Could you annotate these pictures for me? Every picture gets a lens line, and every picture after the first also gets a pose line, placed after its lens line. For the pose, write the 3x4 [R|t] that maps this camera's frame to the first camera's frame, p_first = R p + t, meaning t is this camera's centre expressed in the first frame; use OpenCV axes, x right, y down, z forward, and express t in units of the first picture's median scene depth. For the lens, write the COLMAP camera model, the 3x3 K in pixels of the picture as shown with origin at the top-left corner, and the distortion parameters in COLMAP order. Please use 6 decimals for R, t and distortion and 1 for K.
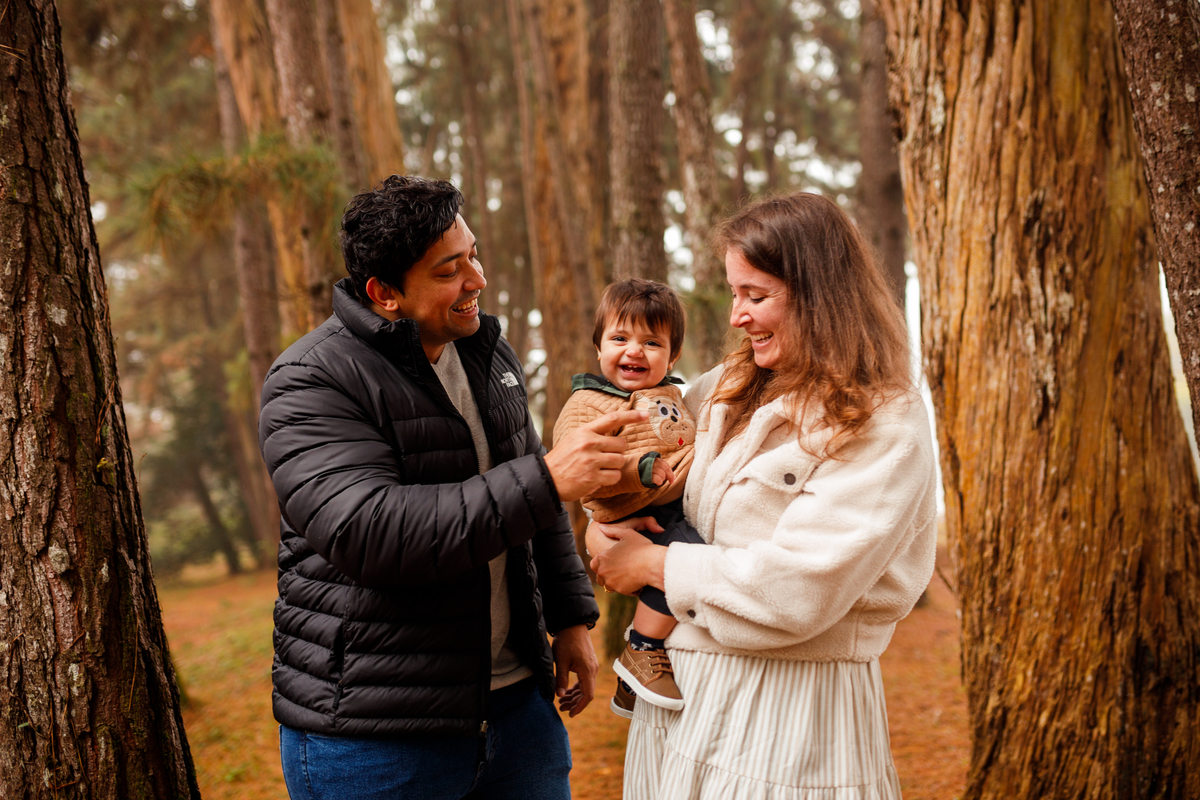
lens RADIAL K [[1124.7, 0, 600.0], [0, 1124.7, 400.0], [0, 0, 1]] dist [-0.063081, 0.092501]
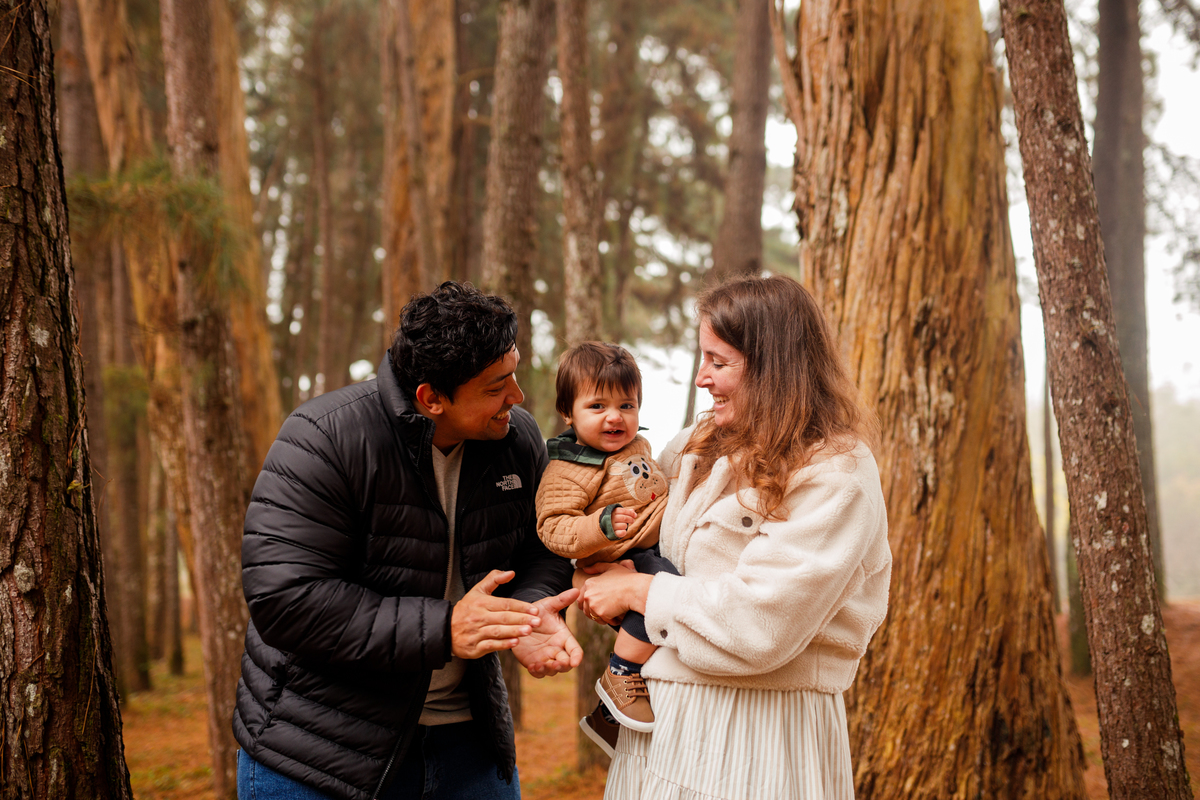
lens RADIAL K [[1169.6, 0, 600.0], [0, 1169.6, 400.0], [0, 0, 1]] dist [-0.061506, 0.103974]
pose [[0.985043, 0.079031, 0.153113, -0.093631], [-0.069944, 0.995505, -0.063864, 0.008647], [-0.157472, 0.052200, 0.986143, -0.075904]]
